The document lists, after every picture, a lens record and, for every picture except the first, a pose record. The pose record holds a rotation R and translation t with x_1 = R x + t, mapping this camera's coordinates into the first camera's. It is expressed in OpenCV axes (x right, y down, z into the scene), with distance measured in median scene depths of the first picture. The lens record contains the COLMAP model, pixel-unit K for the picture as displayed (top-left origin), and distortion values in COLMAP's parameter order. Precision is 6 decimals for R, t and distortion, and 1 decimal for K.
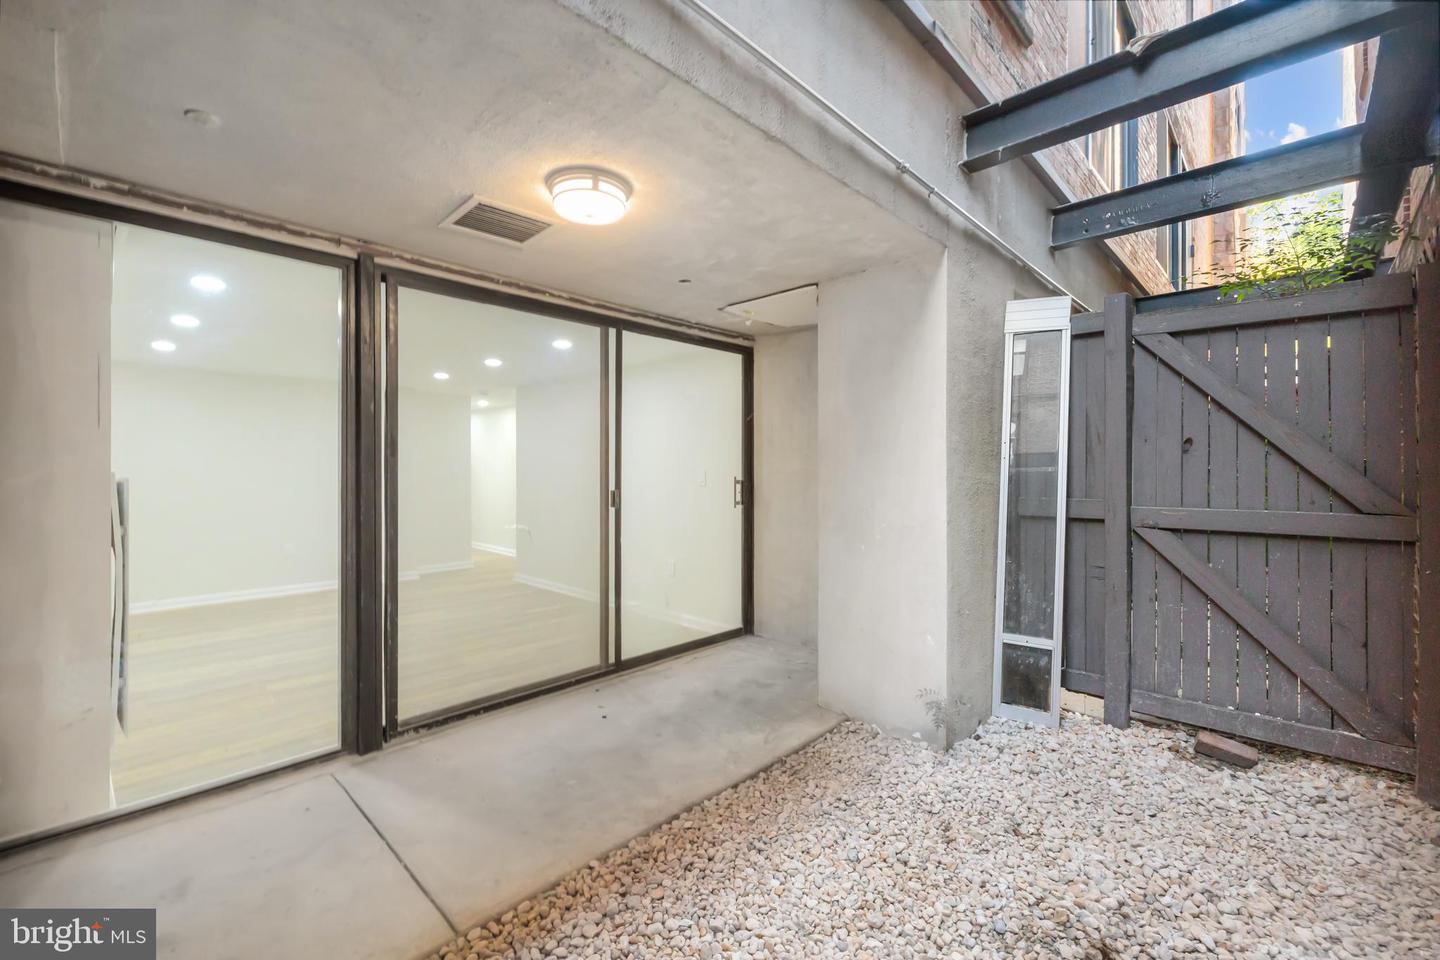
lens RADIAL K [[618.8, 0, 718.3], [0, 618.8, 473.3], [0, 0, 1]] dist [0.000091, -0.000015]
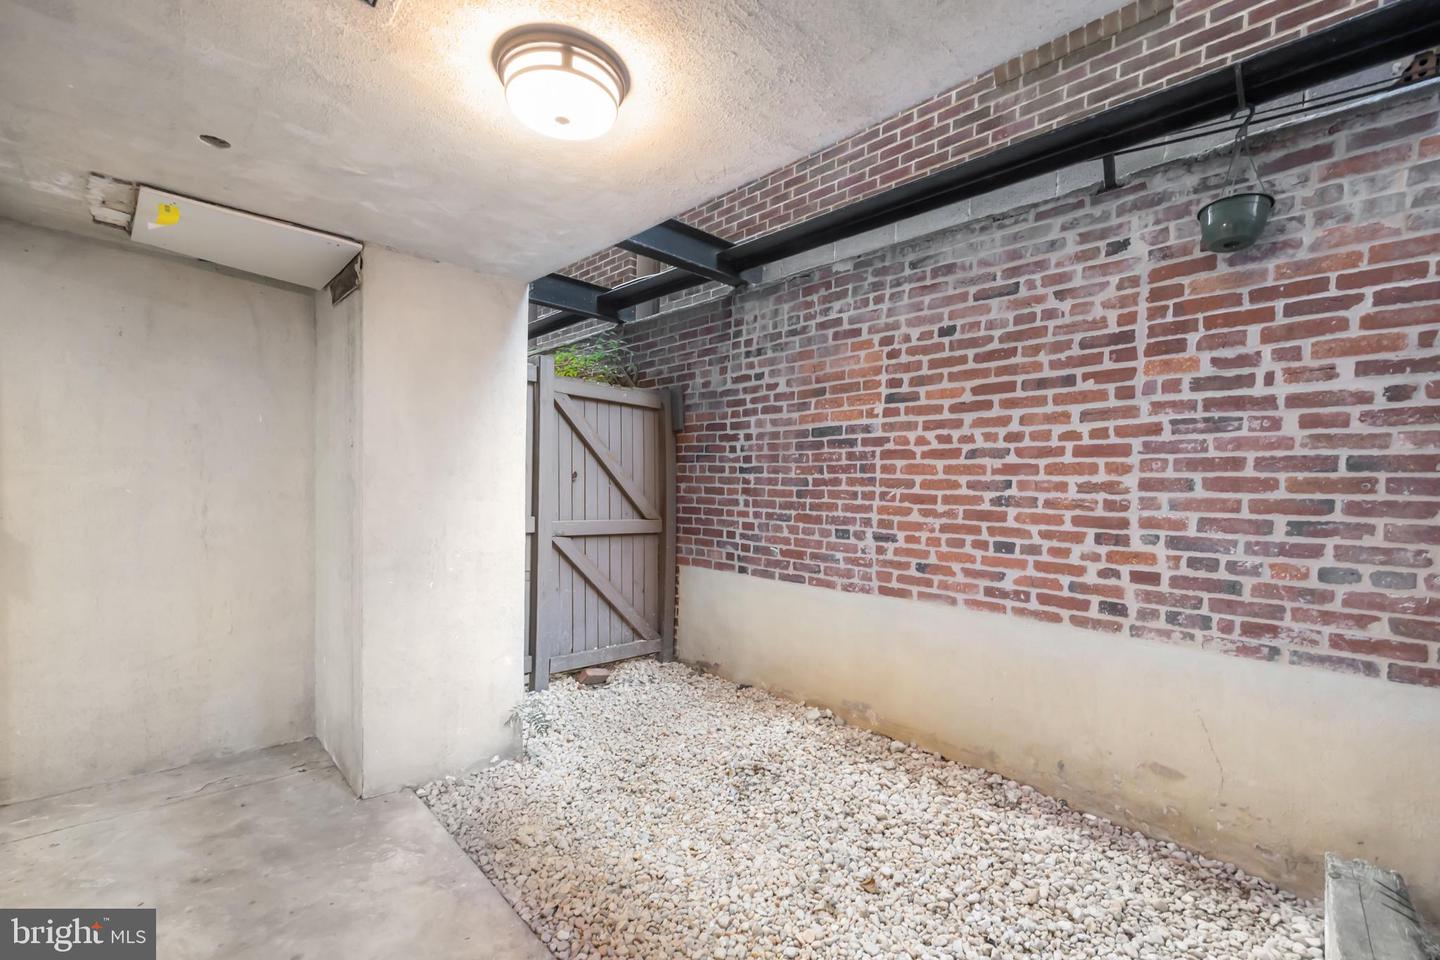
lens RADIAL K [[618.8, 0, 718.4], [0, 618.8, 494.6], [0, 0, 1]] dist [0.000091, -0.000015]
pose [[0.030707, 0.001271, 0.999528, -0.710080], [-0.018067, 0.999837, -0.000717, -0.009325], [-0.999365, -0.018036, 0.030725, 0.656722]]
